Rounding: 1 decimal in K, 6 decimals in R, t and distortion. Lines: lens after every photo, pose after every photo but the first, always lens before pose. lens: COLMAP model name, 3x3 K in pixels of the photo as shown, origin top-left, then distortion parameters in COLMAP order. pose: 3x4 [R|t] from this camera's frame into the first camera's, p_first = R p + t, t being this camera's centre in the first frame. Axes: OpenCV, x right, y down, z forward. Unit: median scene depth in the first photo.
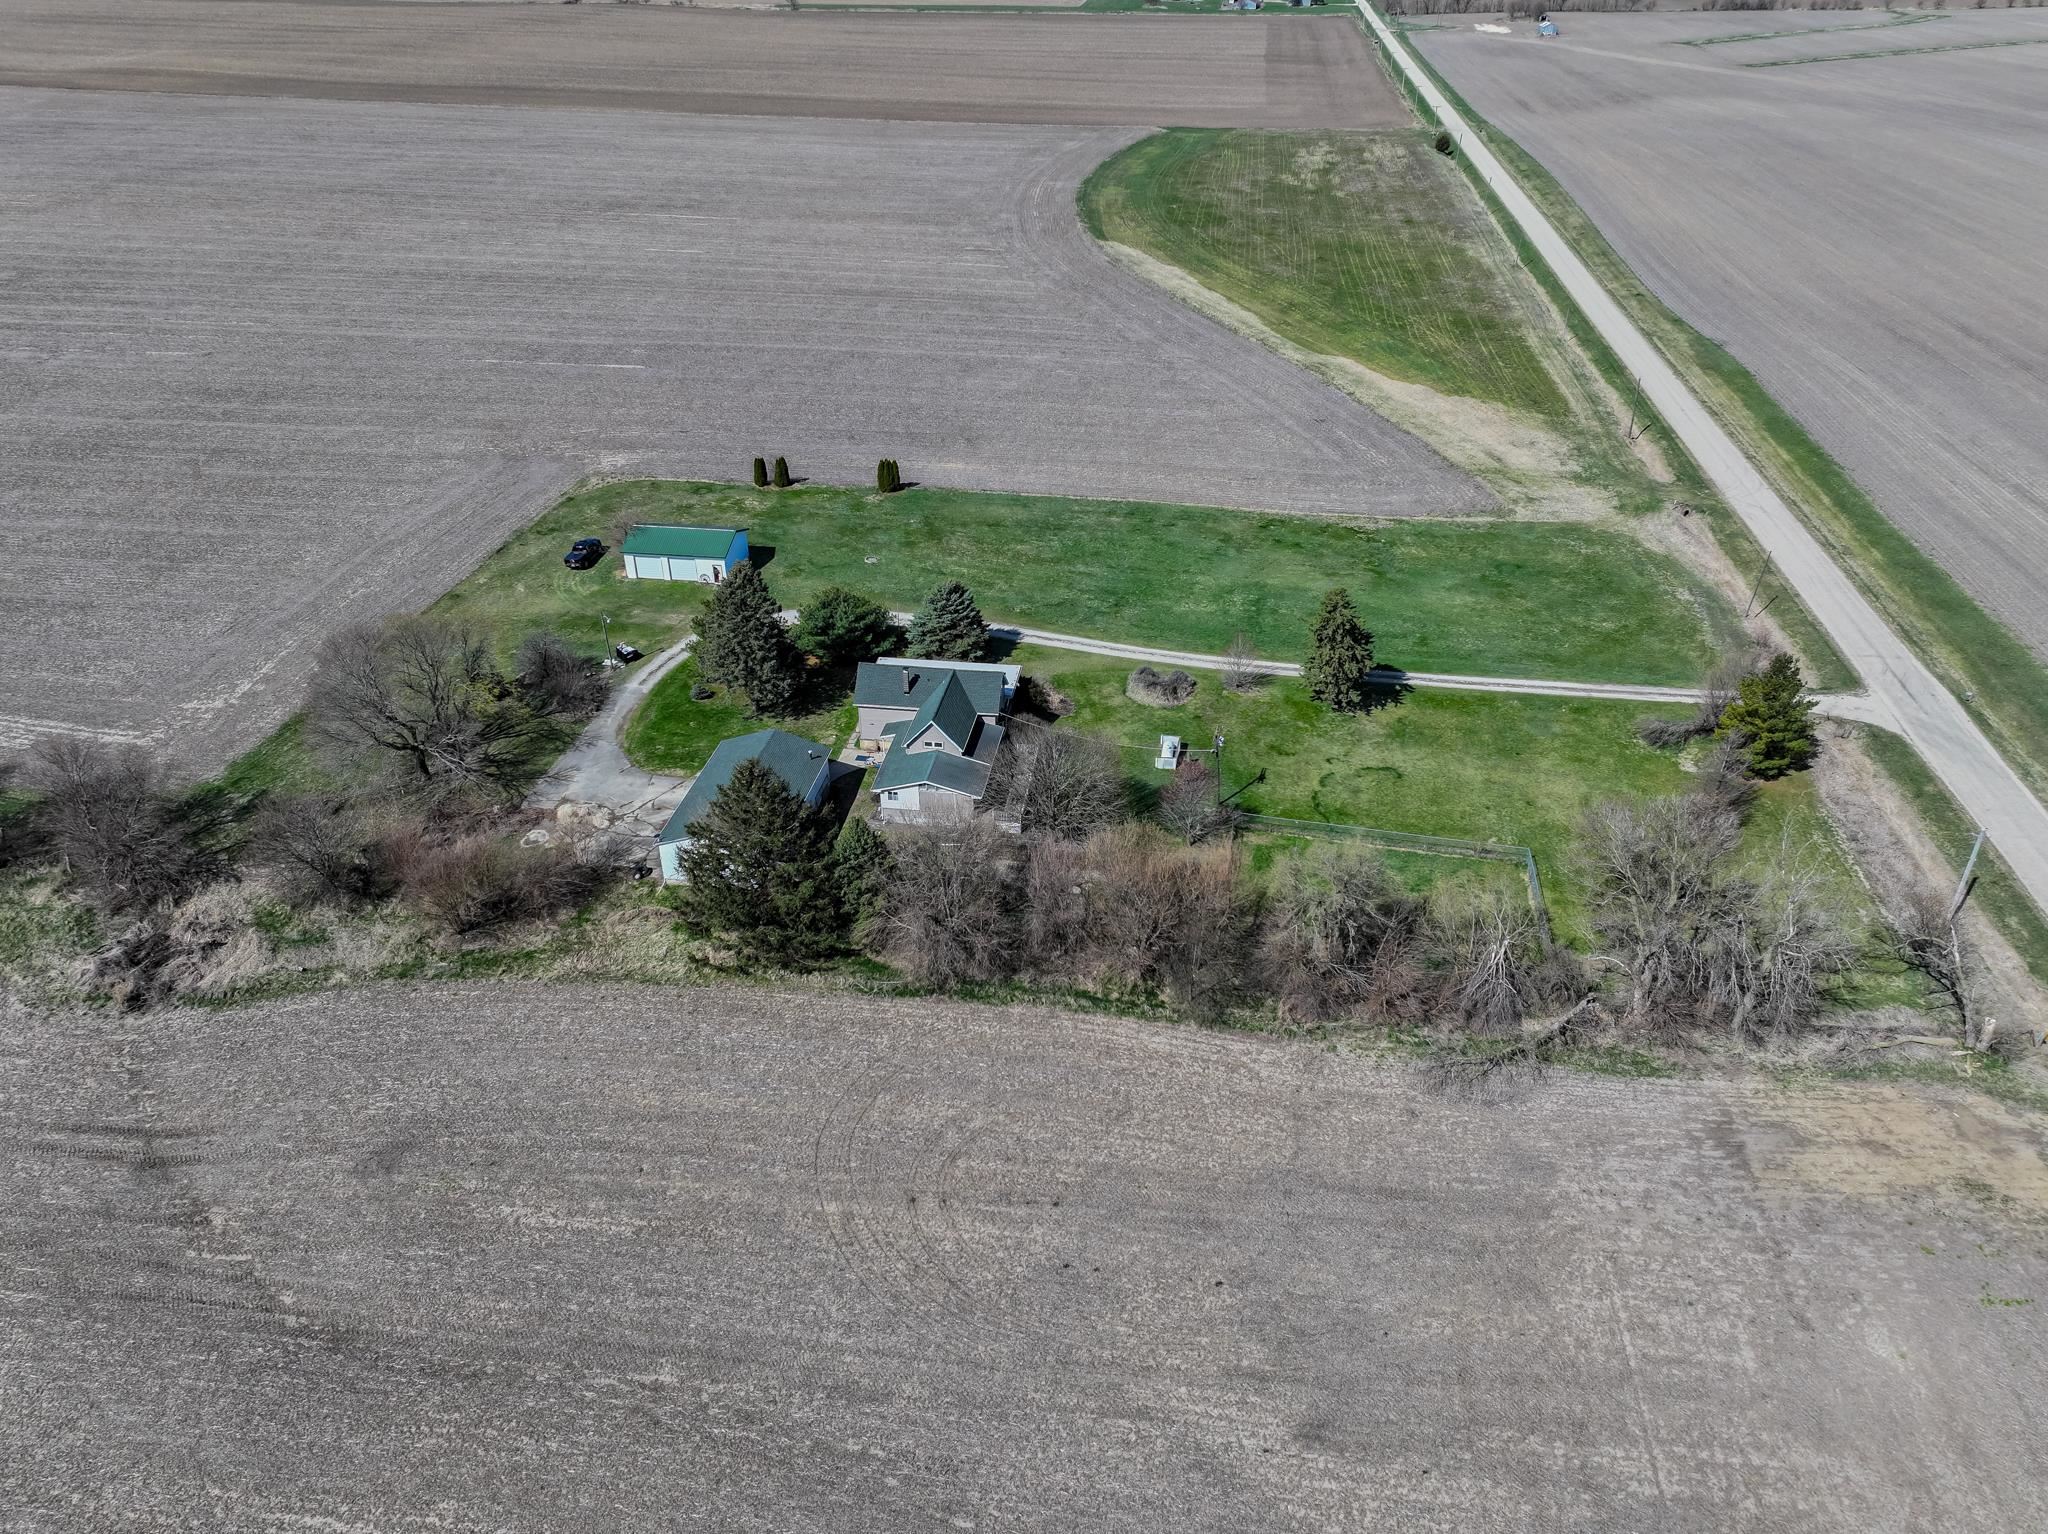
lens RADIAL K [[1431.2, 0, 1034.1], [0, 1431.2, 757.2], [0, 0, 1]] dist [0.007845, 0.007295]
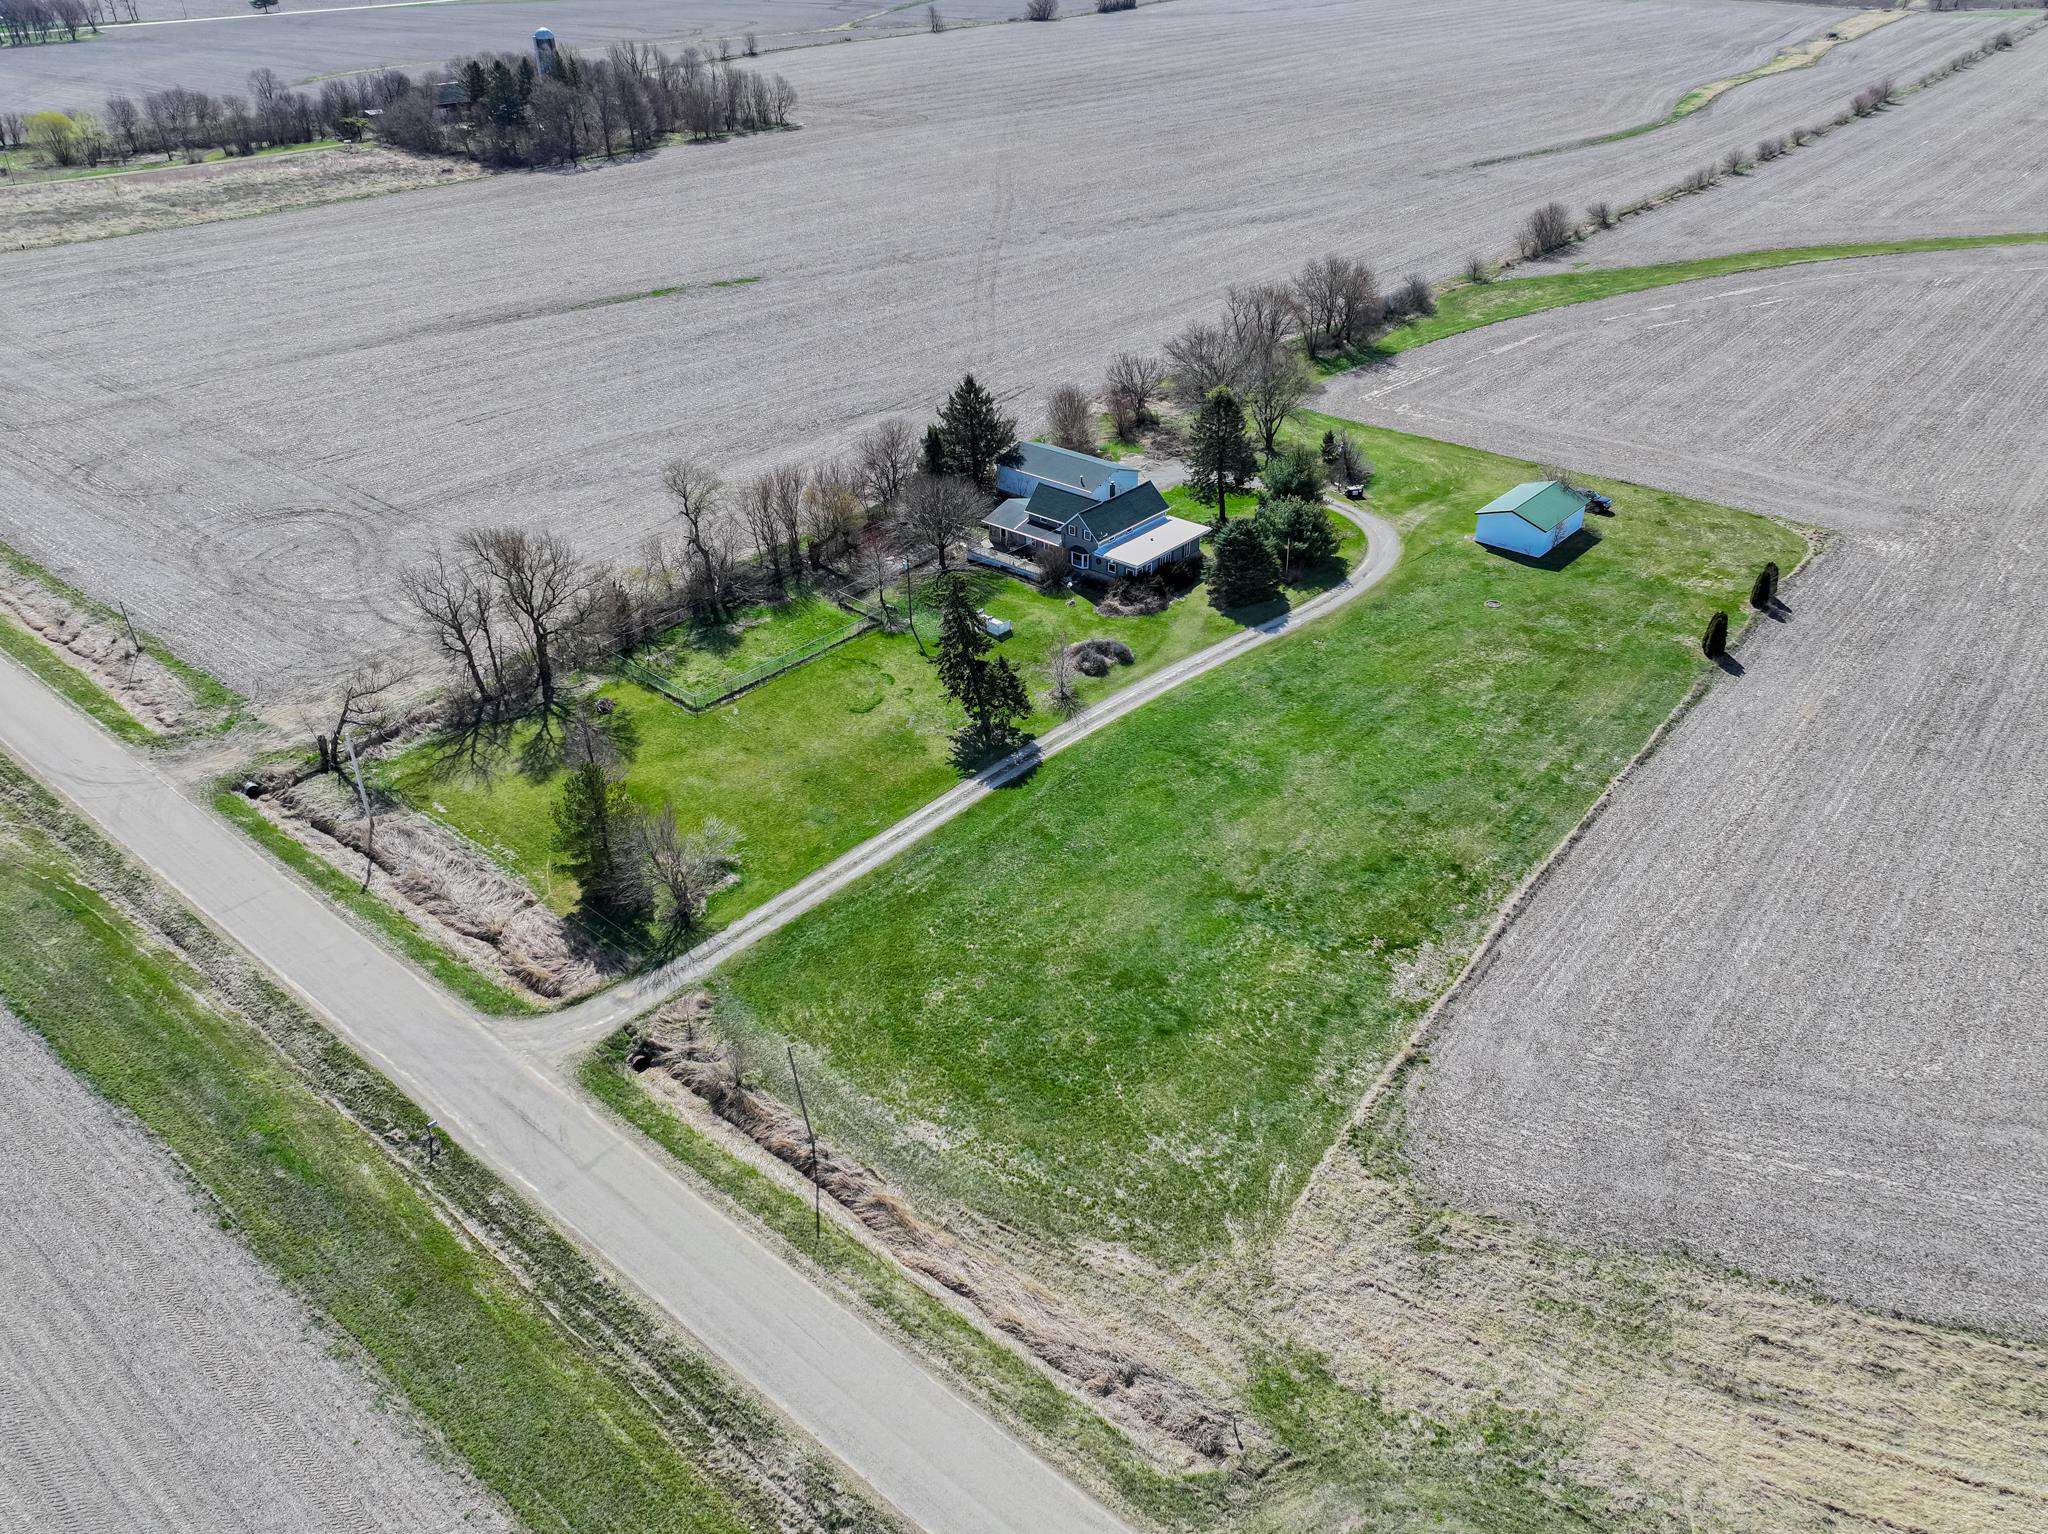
lens RADIAL K [[1431.2, 0, 1034.1], [0, 1431.2, 757.2], [0, 0, 1]] dist [0.007845, 0.007295]
pose [[-0.540750, 0.445232, -0.713693, 0.799018], [-0.426526, 0.586156, 0.688838, -0.632478], [0.725028, 0.676898, -0.127061, 1.046548]]
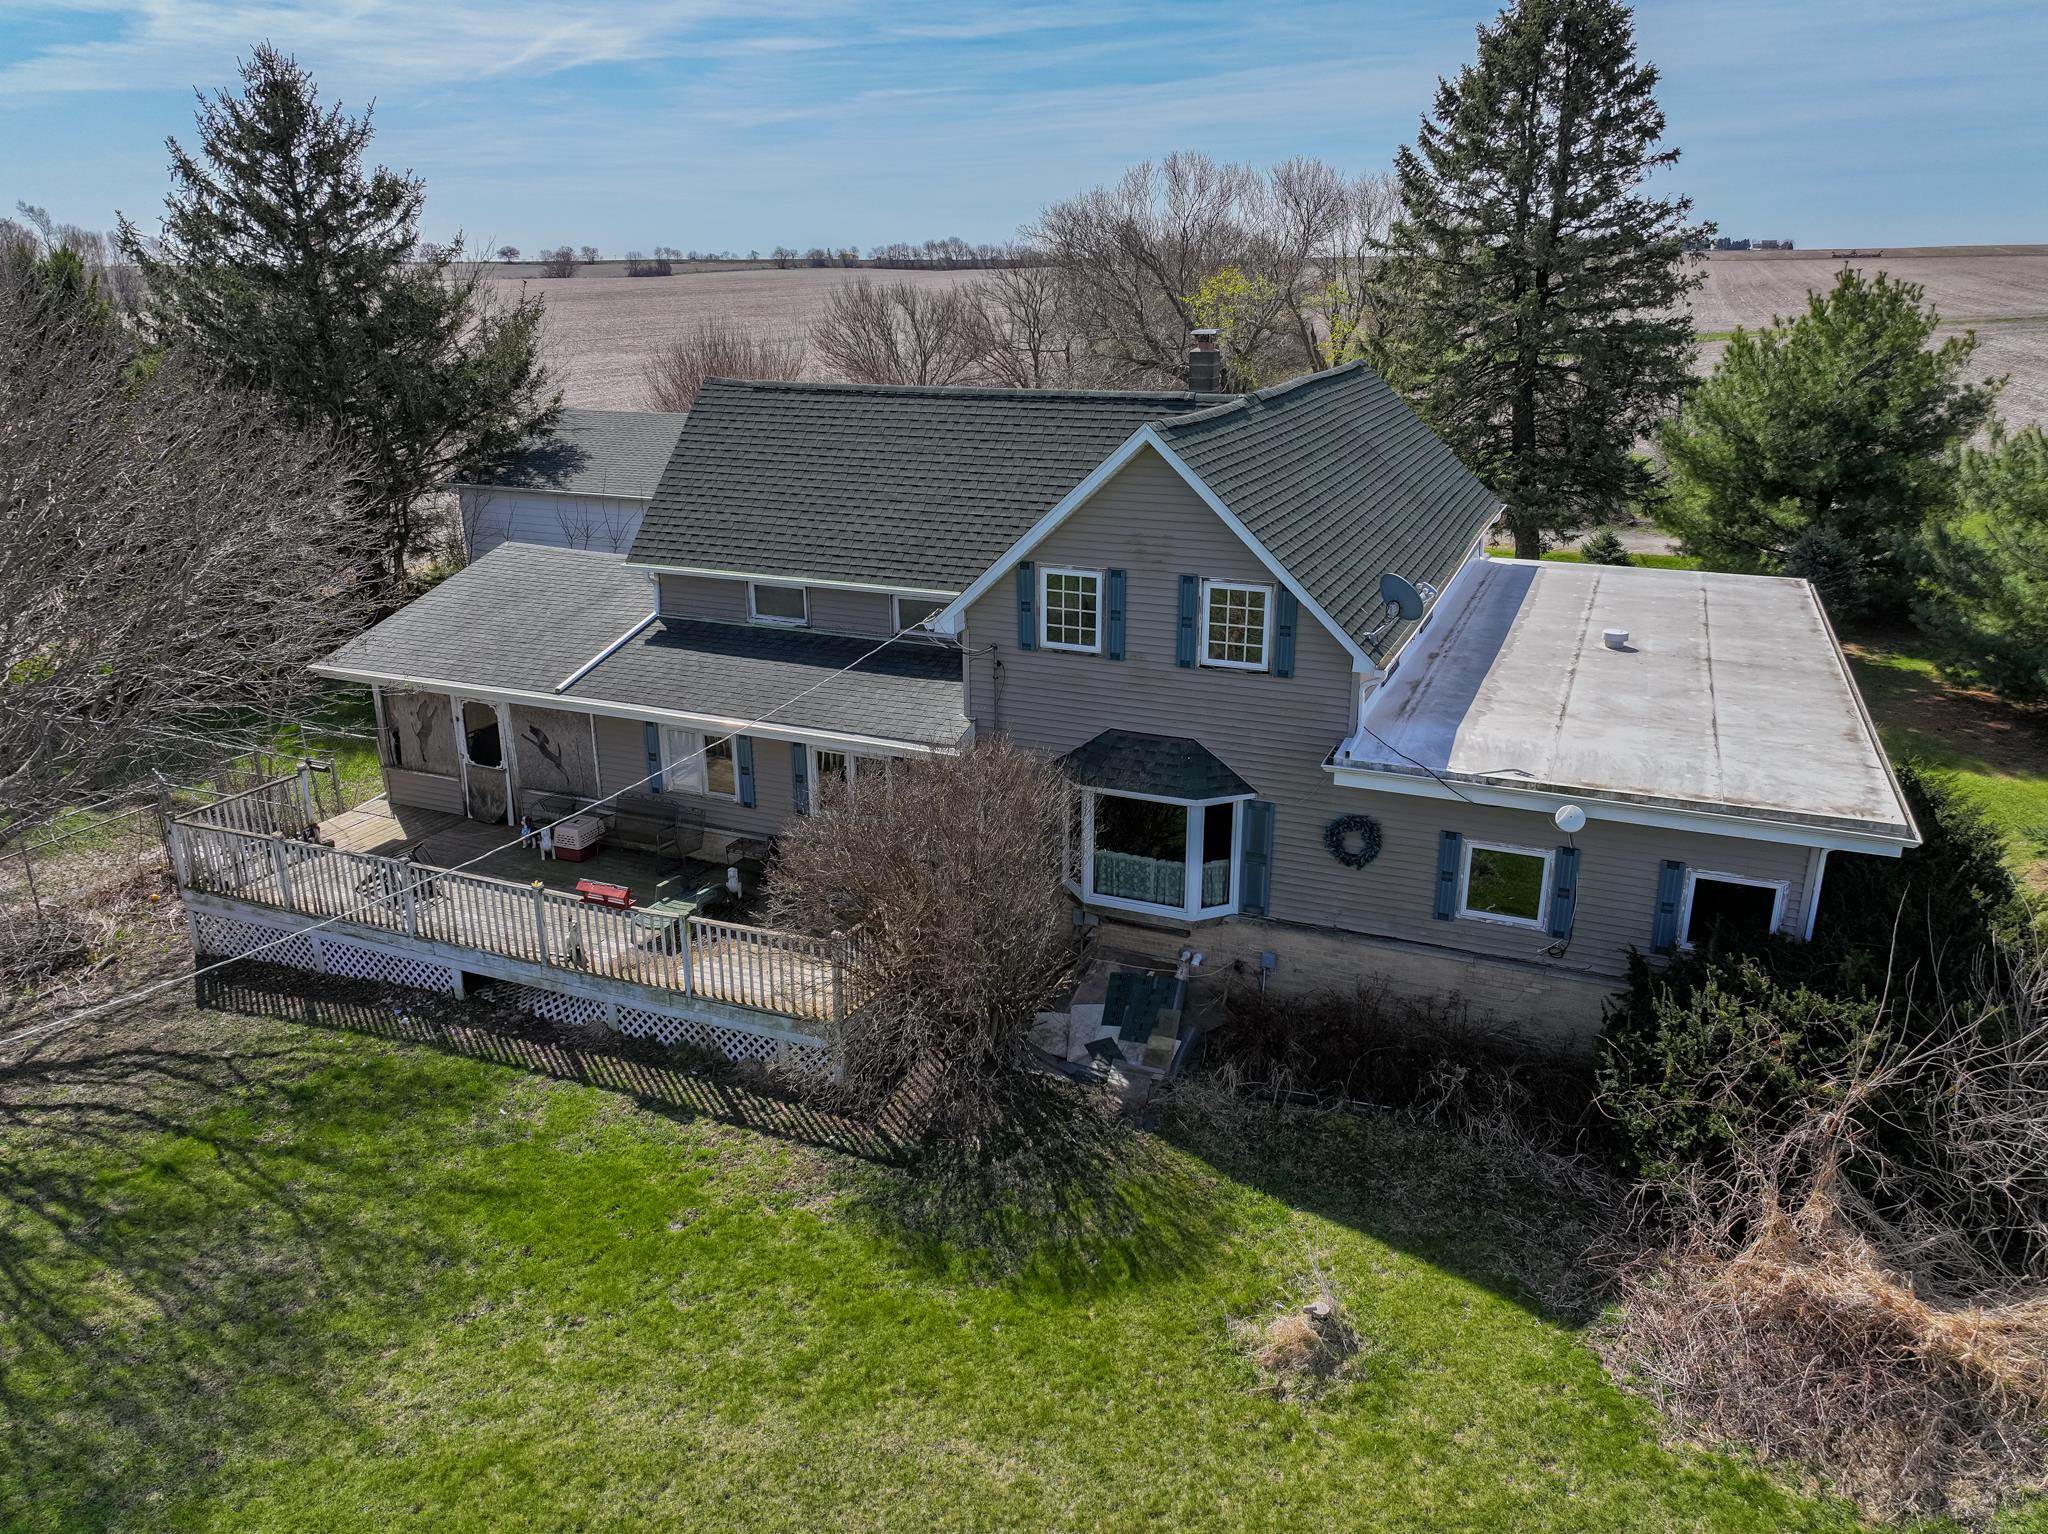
lens RADIAL K [[1431.2, 0, 1034.1], [0, 1431.2, 757.2], [0, 0, 1]] dist [0.007845, 0.007295]
pose [[-0.261629, 0.309701, -0.914131, 0.079829], [-0.497850, 0.768094, 0.402712, -0.058639], [0.826859, 0.560461, -0.046771, 0.831879]]
